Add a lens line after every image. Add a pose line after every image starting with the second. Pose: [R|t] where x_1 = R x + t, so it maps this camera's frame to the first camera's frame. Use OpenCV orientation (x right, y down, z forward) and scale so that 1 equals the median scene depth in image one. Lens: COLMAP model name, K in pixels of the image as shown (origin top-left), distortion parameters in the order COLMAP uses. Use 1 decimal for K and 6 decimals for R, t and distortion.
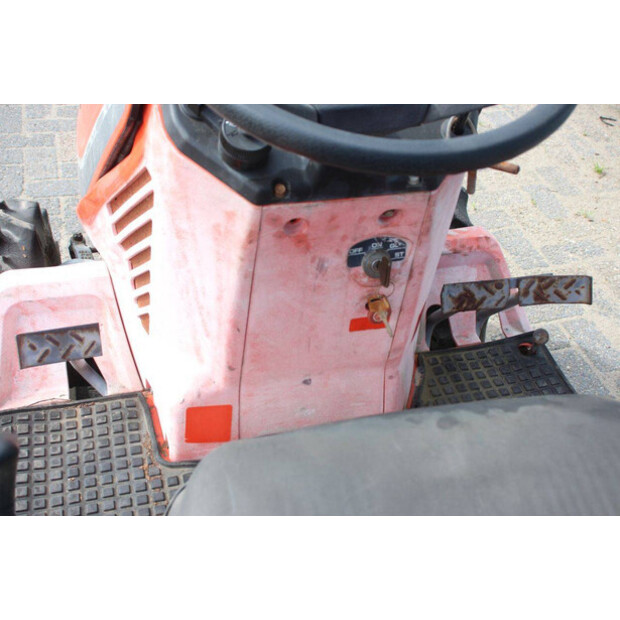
lens RADIAL K [[766.1, 0, 310.0], [0, 766.1, 310.0], [0, 0, 1]] dist [-0.028803, 0.015054]
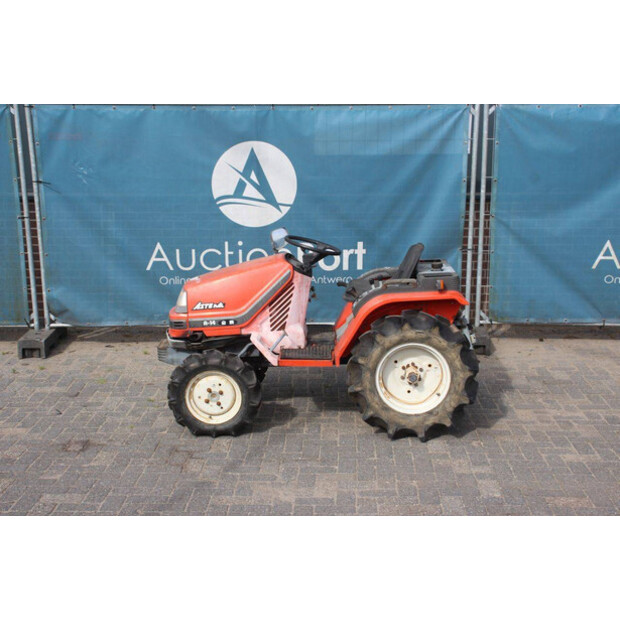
lens RADIAL K [[929.1, 0, 310.0], [0, 929.1, 310.0], [0, 0, 1]] dist [0.081816, 0.155948]
pose [[0.275044, -0.263615, 0.924585, -6.434533], [0.643799, 0.764735, 0.026523, -0.125163], [-0.714055, 0.587952, 0.380051, -1.559550]]
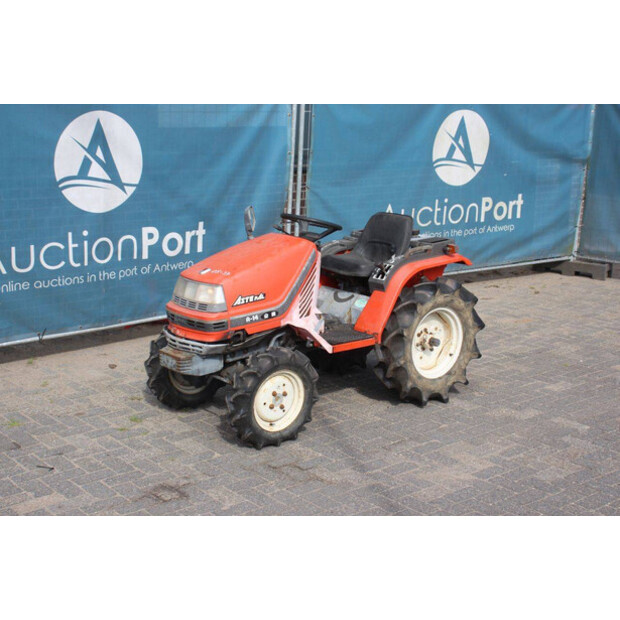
lens RADIAL K [[929.1, 0, 310.0], [0, 929.1, 310.0], [0, 0, 1]] dist [0.081816, 0.155948]
pose [[-0.426442, -0.269064, 0.863569, -5.624099], [0.558809, 0.672370, 0.485439, -2.996811], [-0.711252, 0.689582, -0.136372, 2.057186]]
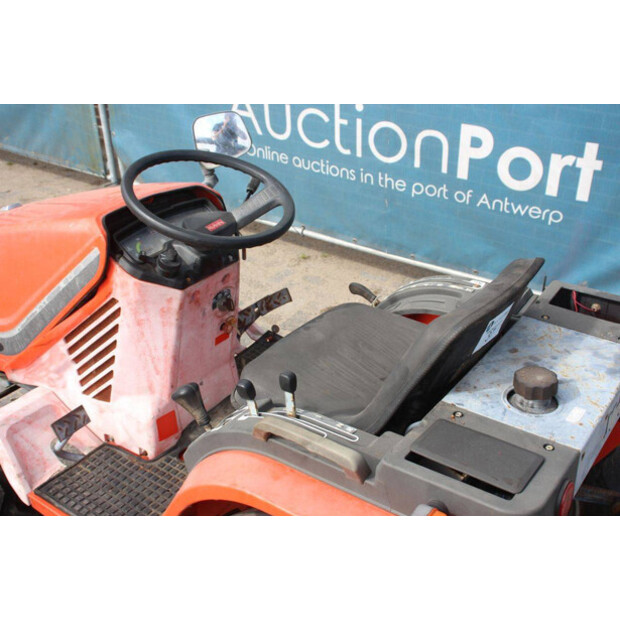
lens RADIAL K [[737.5, 0, 310.0], [0, 737.5, 310.0], [0, 0, 1]] dist [0.006506, 0.067899]
pose [[0.763697, -0.357776, 0.537367, -0.848530], [0.445331, 0.894589, -0.037283, 0.141528], [-0.467384, 0.267779, 0.842524, -0.848508]]
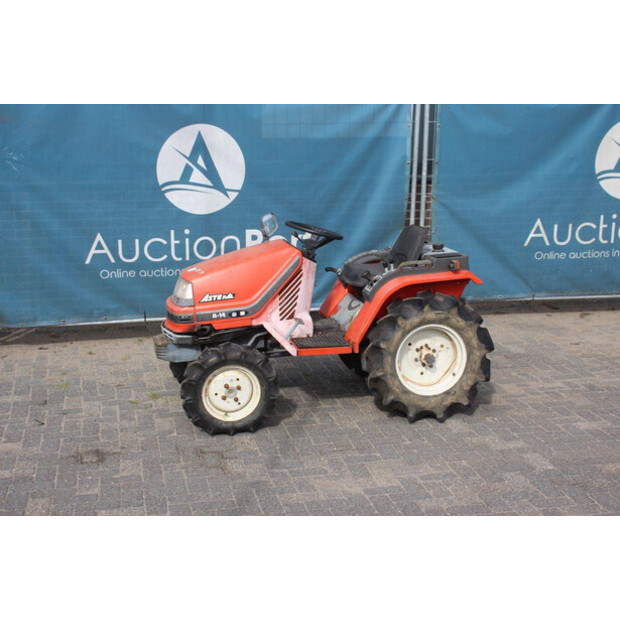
lens RADIAL K [[929.1, 0, 310.0], [0, 929.1, 310.0], [0, 0, 1]] dist [0.081816, 0.155948]
pose [[0.029229, -0.283419, 0.958551, -6.517451], [0.653631, 0.730942, 0.196189, -1.207198], [-0.756249, 0.620804, 0.206616, -0.244942]]
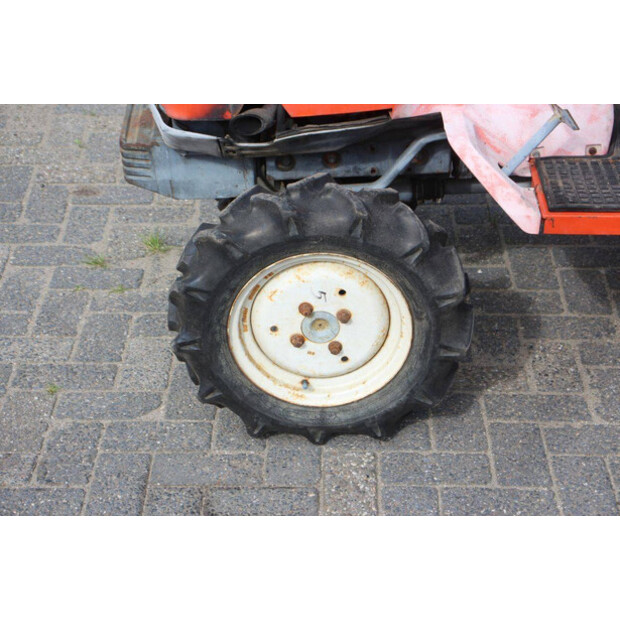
lens RADIAL K [[1471.2, 0, 310.0], [0, 1471.2, 310.0], [0, 0, 1]] dist [0.363652, 0.554719]
pose [[0.262149, -0.535598, 0.802754, -3.246510], [0.641369, 0.718243, 0.269765, -0.826219], [-0.721057, 0.444143, 0.531802, 0.089209]]
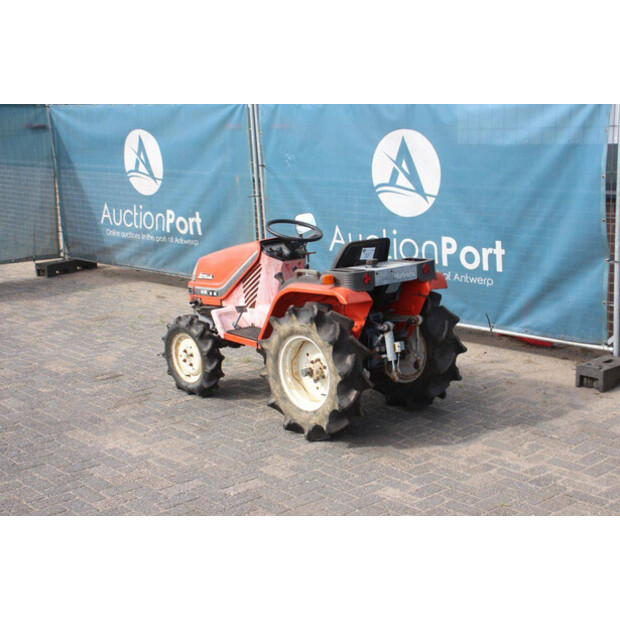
lens RADIAL K [[929.1, 0, 310.0], [0, 929.1, 310.0], [0, 0, 1]] dist [0.081816, 0.155948]
pose [[0.879432, -0.172724, 0.443583, -3.026635], [0.362987, 0.846177, -0.390159, 2.968796], [-0.307960, 0.504133, 0.806852, -4.593195]]
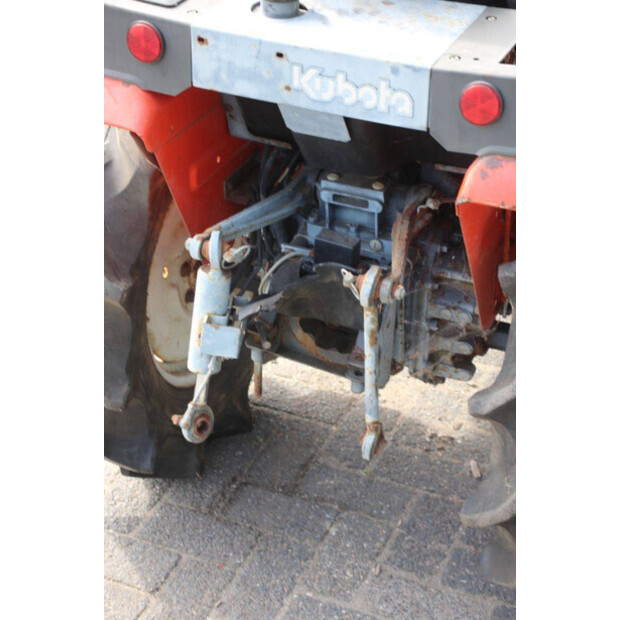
lens RADIAL K [[1486.4, 0, 310.0], [0, 1486.4, 310.0], [0, 0, 1]] dist [0.465379, 0.057235]
pose [[0.772584, 0.276232, -0.571673, 1.791586], [-0.357746, 0.933252, -0.032527, 0.962913], [0.524530, 0.229644, 0.819836, -1.736193]]
